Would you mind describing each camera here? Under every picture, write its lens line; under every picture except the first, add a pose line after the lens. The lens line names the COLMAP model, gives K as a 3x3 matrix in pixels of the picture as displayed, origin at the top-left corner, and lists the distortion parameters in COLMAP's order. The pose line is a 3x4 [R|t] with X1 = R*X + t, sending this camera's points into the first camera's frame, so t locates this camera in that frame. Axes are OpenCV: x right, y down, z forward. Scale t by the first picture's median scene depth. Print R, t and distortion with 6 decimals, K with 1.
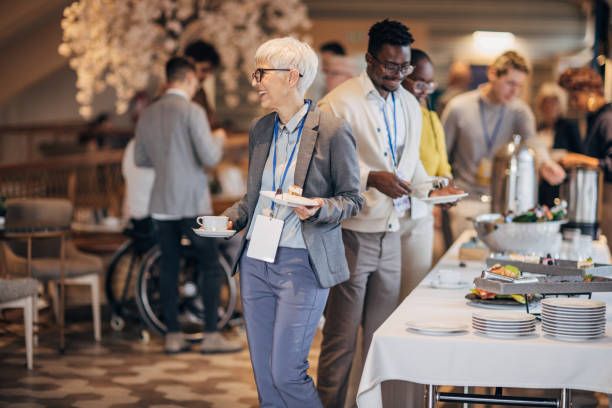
lens RADIAL K [[1409.0, 0, 306.0], [0, 1409.0, 204.0], [0, 0, 1]] dist [-0.118302, -0.294882]
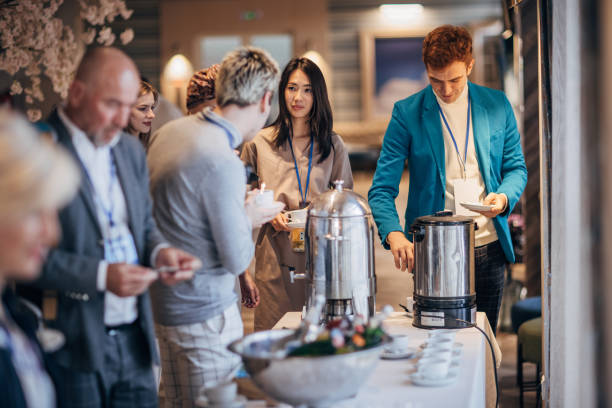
lens RADIAL K [[1425.7, 0, 306.0], [0, 1425.7, 204.0], [0, 0, 1]] dist [-0.097031, -0.393509]
pose [[0.997605, -0.055453, 0.041348, 0.127507], [0.054718, 0.998327, 0.018699, -0.061003], [-0.042315, -0.016392, 0.998970, 0.392140]]
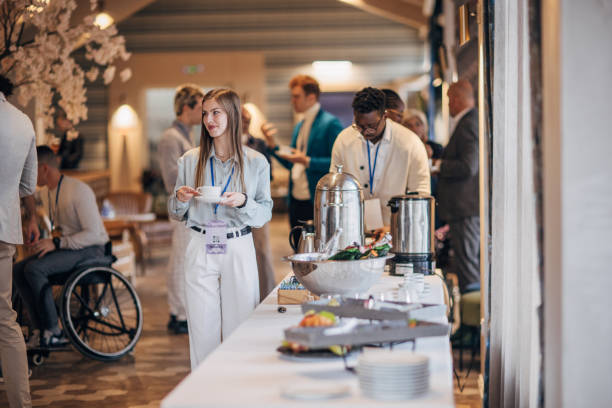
lens RADIAL K [[1409.0, 0, 306.0], [0, 1409.0, 204.0], [0, 0, 1]] dist [-0.118302, -0.294882]
pose [[0.993530, -0.042602, 0.105281, 0.035419], [0.045071, 0.998759, -0.021184, -0.004775], [-0.104248, 0.025792, 0.994217, 0.097943]]
